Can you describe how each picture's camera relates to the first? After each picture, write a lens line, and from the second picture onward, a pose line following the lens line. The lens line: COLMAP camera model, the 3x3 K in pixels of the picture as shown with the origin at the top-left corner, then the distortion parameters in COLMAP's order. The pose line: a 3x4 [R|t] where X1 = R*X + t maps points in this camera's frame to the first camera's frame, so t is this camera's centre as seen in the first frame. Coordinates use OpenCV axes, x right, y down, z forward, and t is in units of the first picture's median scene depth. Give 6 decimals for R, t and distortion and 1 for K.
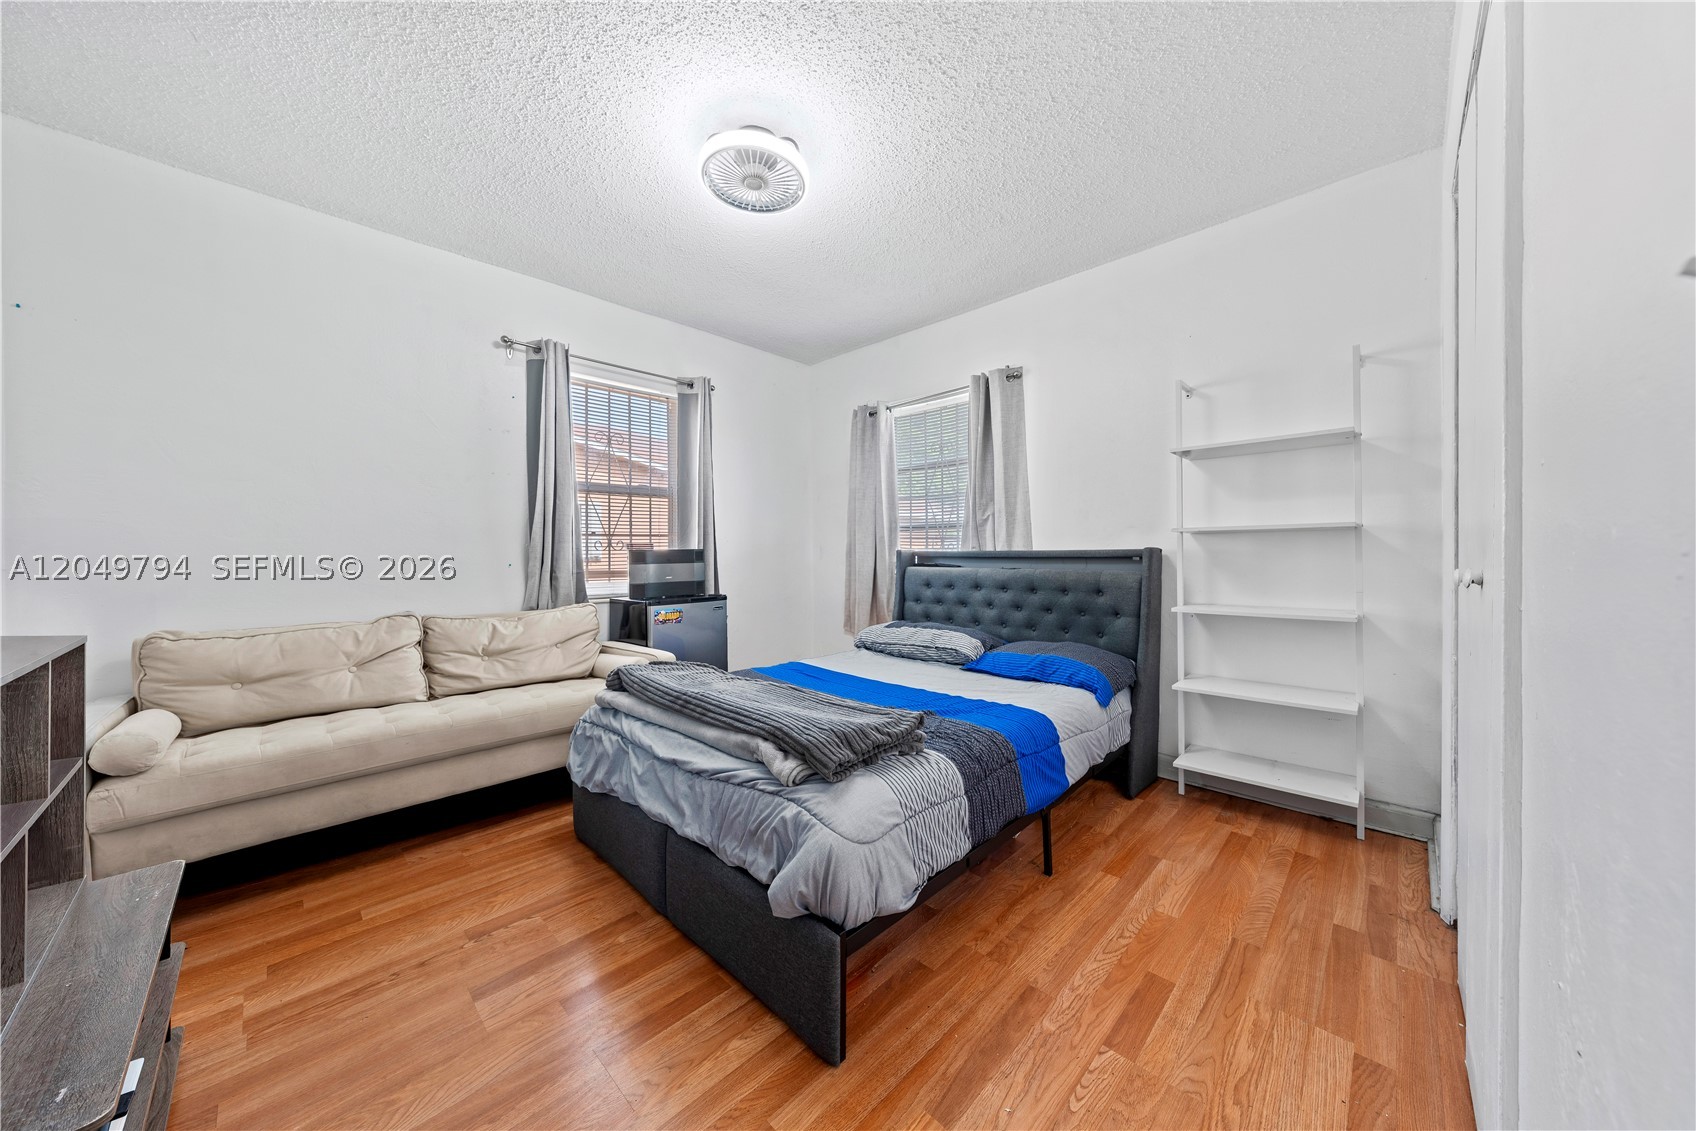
lens RADIAL K [[570.9, 0, 844.7], [0, 570.9, 555.7], [0, 0, 1]] dist [-0.001073, -0.000090]
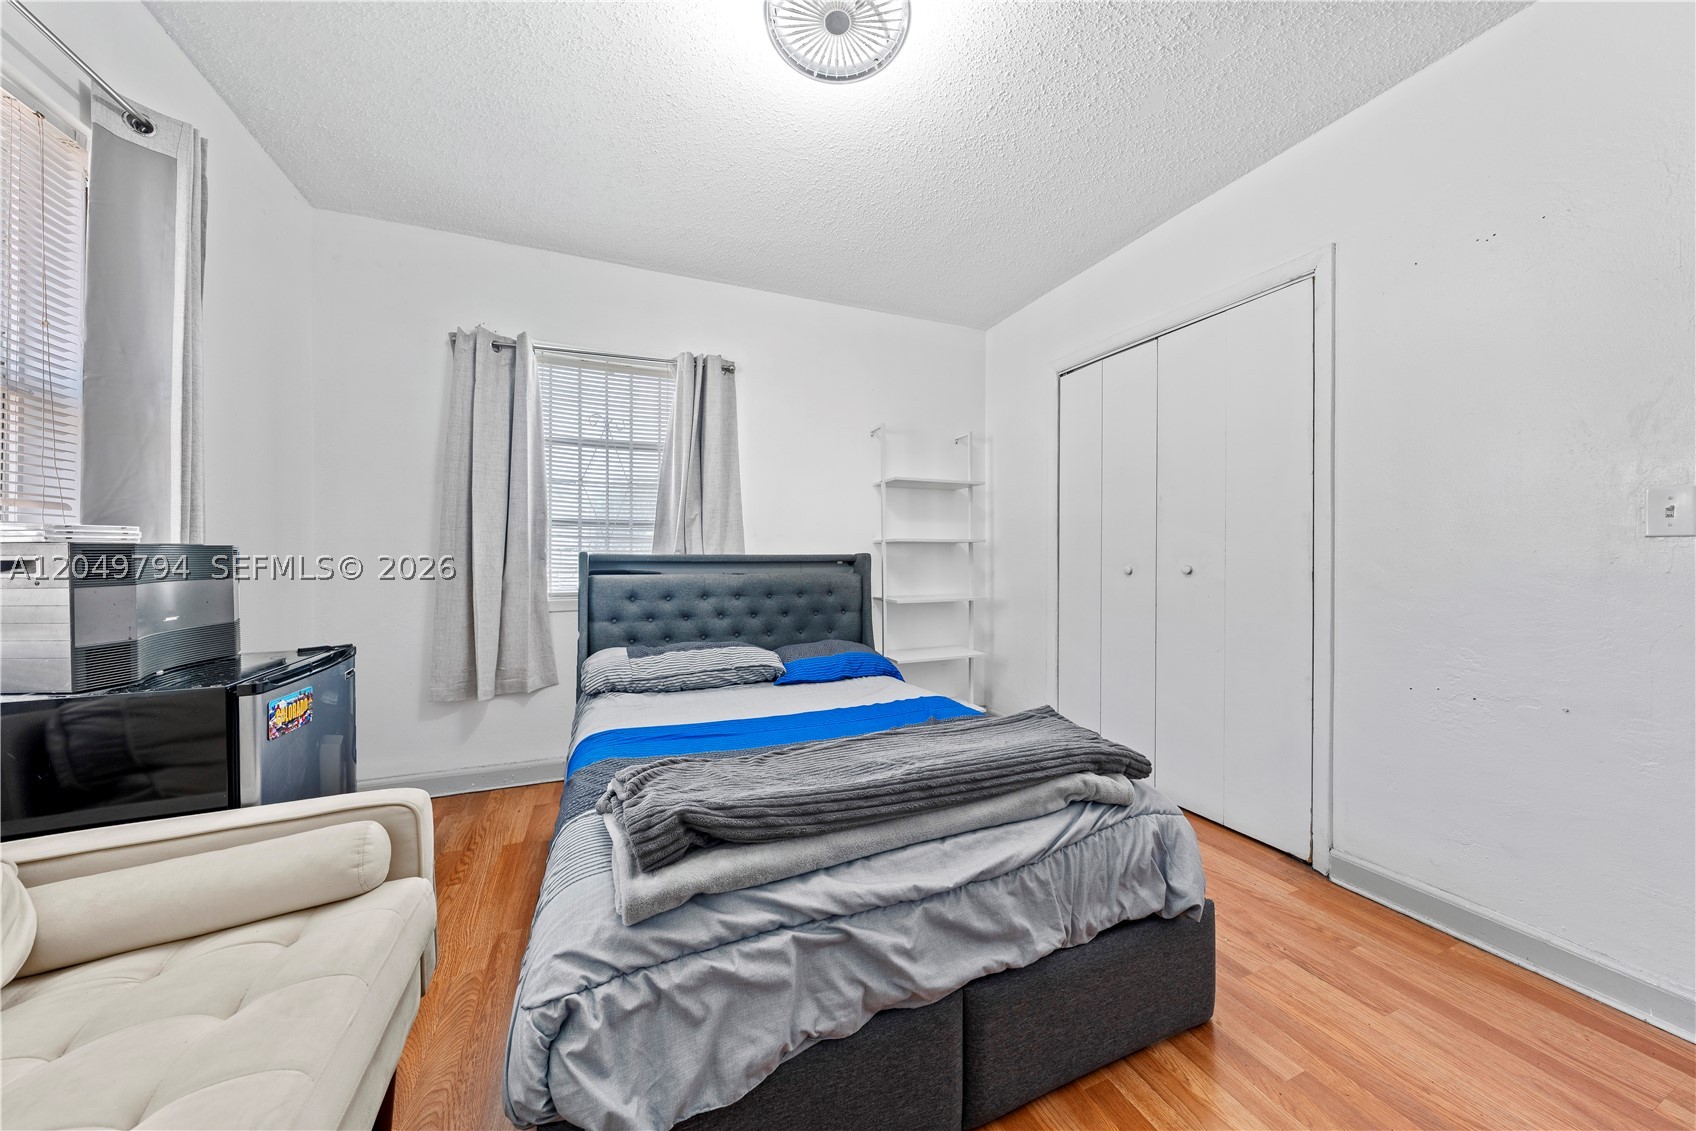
lens RADIAL K [[570.9, 0, 844.7], [0, 570.9, 555.7], [0, 0, 1]] dist [-0.001073, -0.000090]
pose [[0.387094, 0.005573, 0.922023, -0.558876], [0.000301, 0.999981, -0.006170, -0.001666], [-0.922040, 0.002666, 0.387085, 0.514523]]
